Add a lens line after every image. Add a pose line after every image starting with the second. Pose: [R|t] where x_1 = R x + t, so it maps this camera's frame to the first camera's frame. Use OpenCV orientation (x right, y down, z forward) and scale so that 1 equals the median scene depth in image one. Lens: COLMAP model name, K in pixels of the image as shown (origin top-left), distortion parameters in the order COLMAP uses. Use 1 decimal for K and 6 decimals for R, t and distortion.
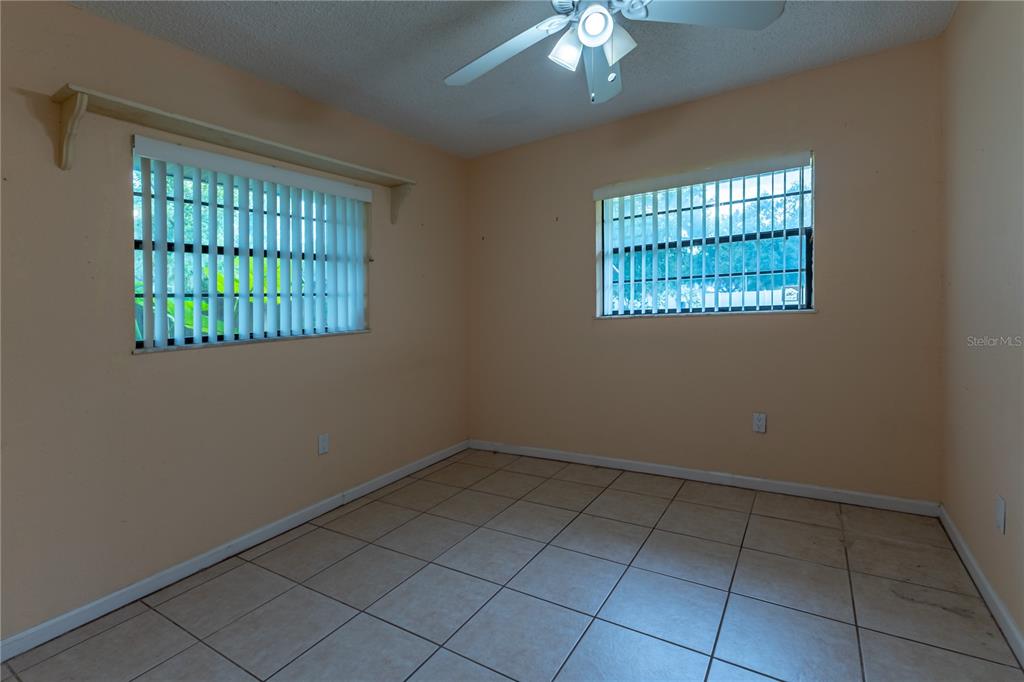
lens RADIAL K [[471.8, 0, 509.2], [0, 471.8, 343.0], [0, 0, 1]] dist [-0.001562, -0.000087]
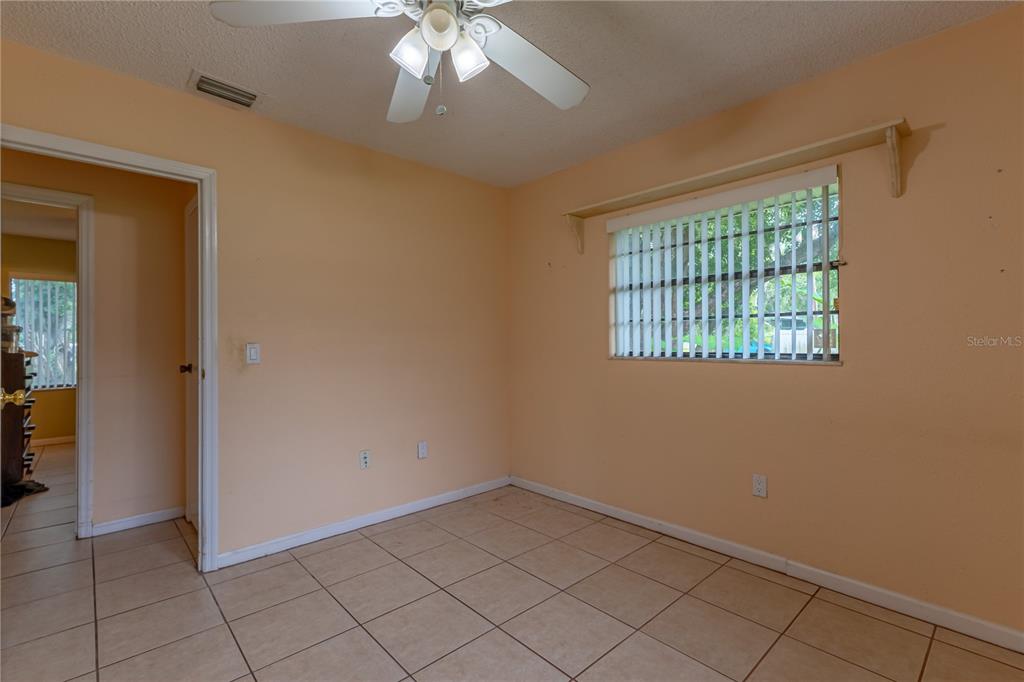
lens RADIAL K [[471.8, 0, 508.6], [0, 471.8, 338.5], [0, 0, 1]] dist [-0.001562, -0.000087]
pose [[-0.255507, 0.052392, -0.965386, 0.654615], [-0.062998, 0.995506, 0.070700, -0.108635], [0.964752, 0.078882, -0.251059, 0.876528]]
